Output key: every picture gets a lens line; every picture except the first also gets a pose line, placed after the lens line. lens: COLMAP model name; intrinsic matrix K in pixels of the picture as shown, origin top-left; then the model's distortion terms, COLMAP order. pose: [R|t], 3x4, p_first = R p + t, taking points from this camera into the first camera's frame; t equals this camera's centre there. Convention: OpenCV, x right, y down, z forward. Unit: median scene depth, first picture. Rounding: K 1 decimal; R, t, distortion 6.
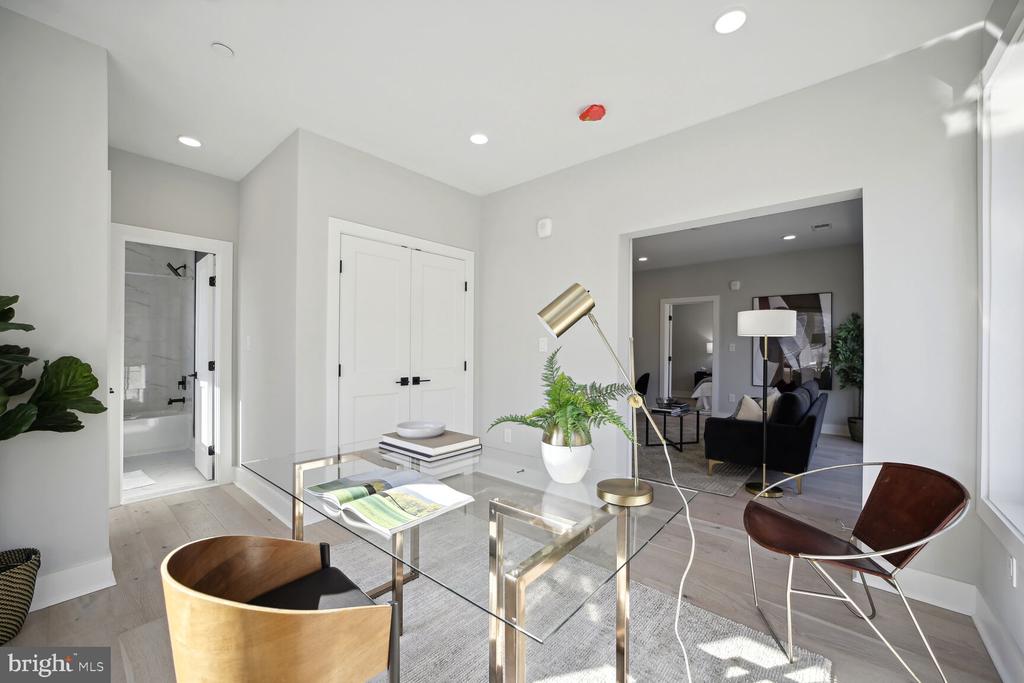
lens RADIAL K [[403.1, 0, 512.0], [0, 403.1, 341.5], [0, 0, 1]] dist [-0.015115, -0.000020]
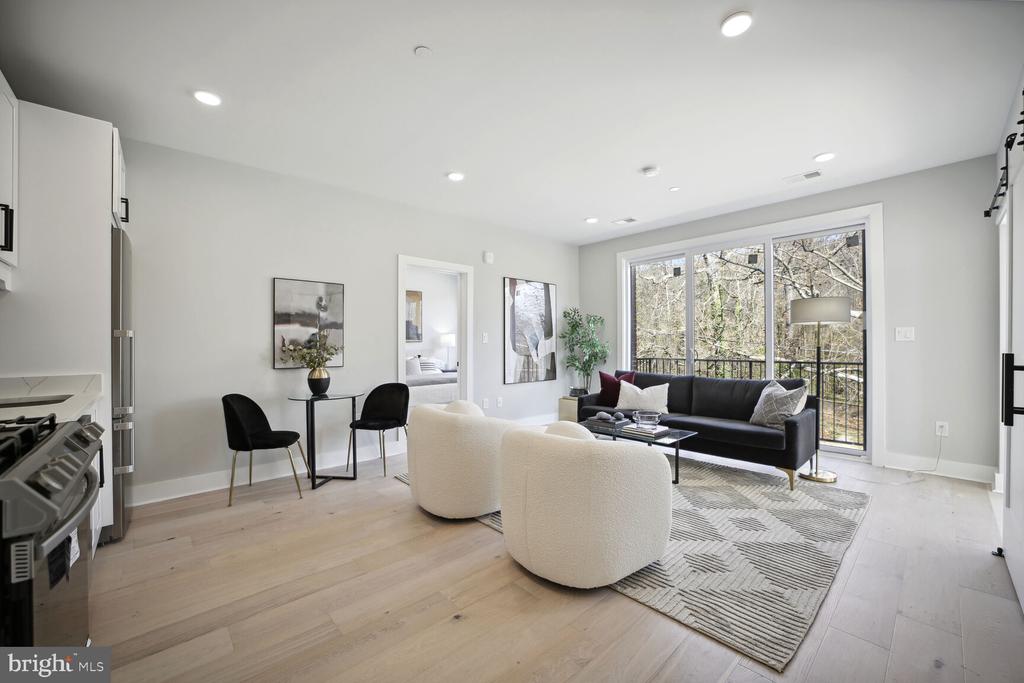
lens RADIAL K [[409.9, 0, 517.1], [0, 409.9, 343.2], [0, 0, 1]] dist [-0.014366, 0.000146]
pose [[0.106294, -0.008285, 0.994300, -0.265578], [-0.013900, 0.999855, 0.009817, 0.020505], [-0.994238, -0.014864, 0.106163, 0.981701]]
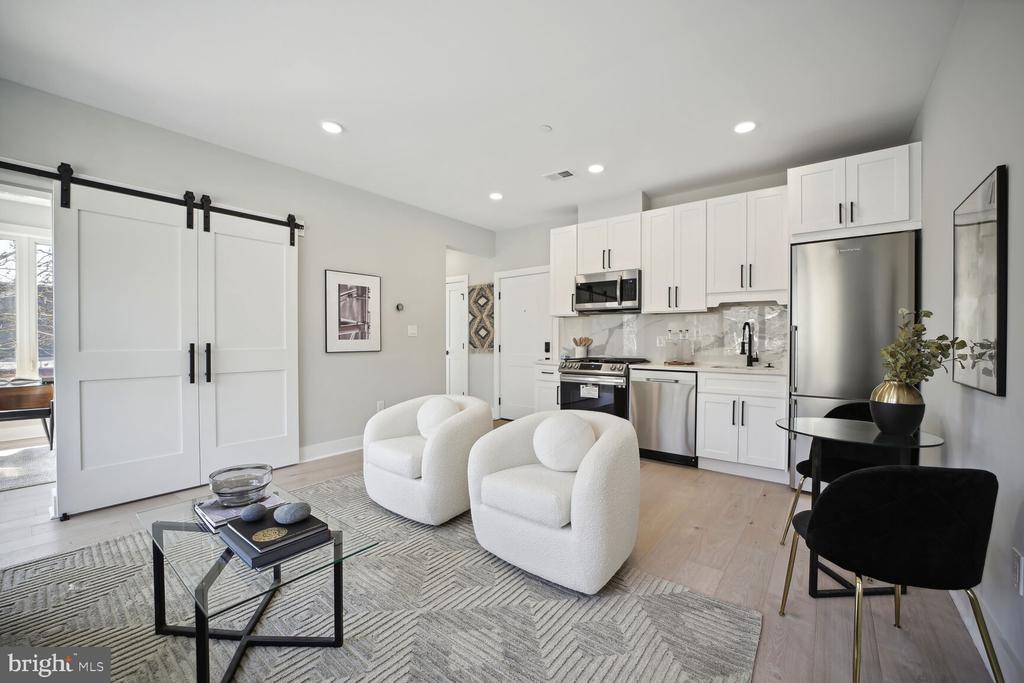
lens RADIAL K [[409.9, 0, 517.1], [0, 409.9, 343.2], [0, 0, 1]] dist [-0.014366, 0.000146]
pose [[0.050937, 0.001988, -0.998700, 0.626064], [0.017528, 0.999842, 0.002884, 0.032617], [0.998548, -0.017652, 0.050894, 1.043929]]
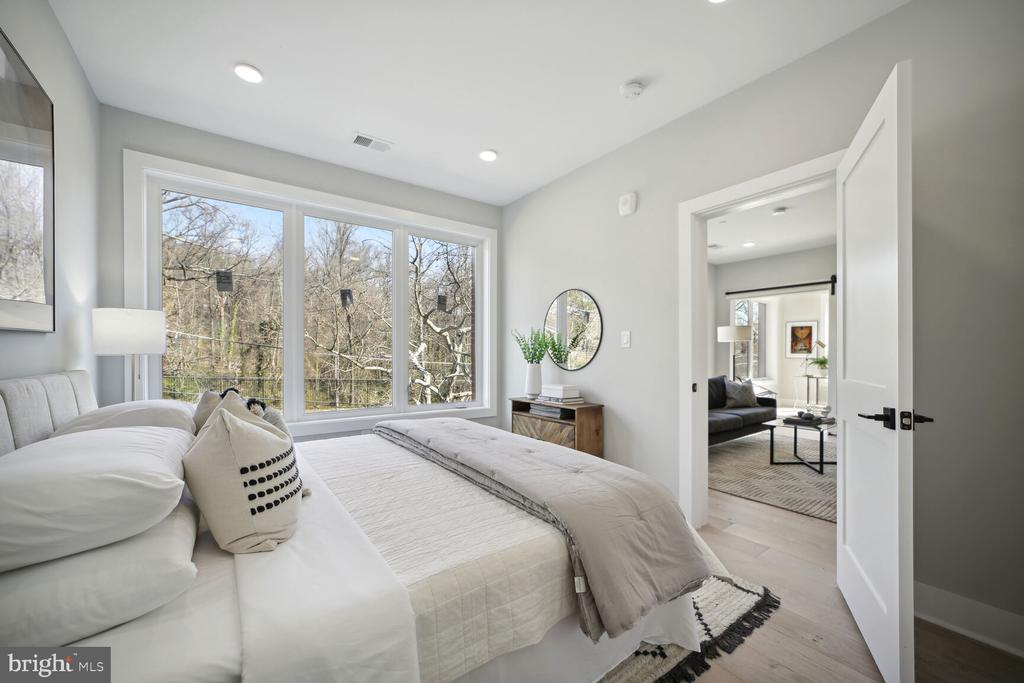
lens RADIAL K [[399.8, 0, 513.0], [0, 399.8, 358.6], [0, 0, 1]] dist [-0.014853, 0.000036]
pose [[-0.976181, -0.013988, 0.216507, 0.709476], [-0.016193, 0.999833, -0.008417, 0.052144], [-0.216353, -0.011722, -0.976245, 1.681722]]
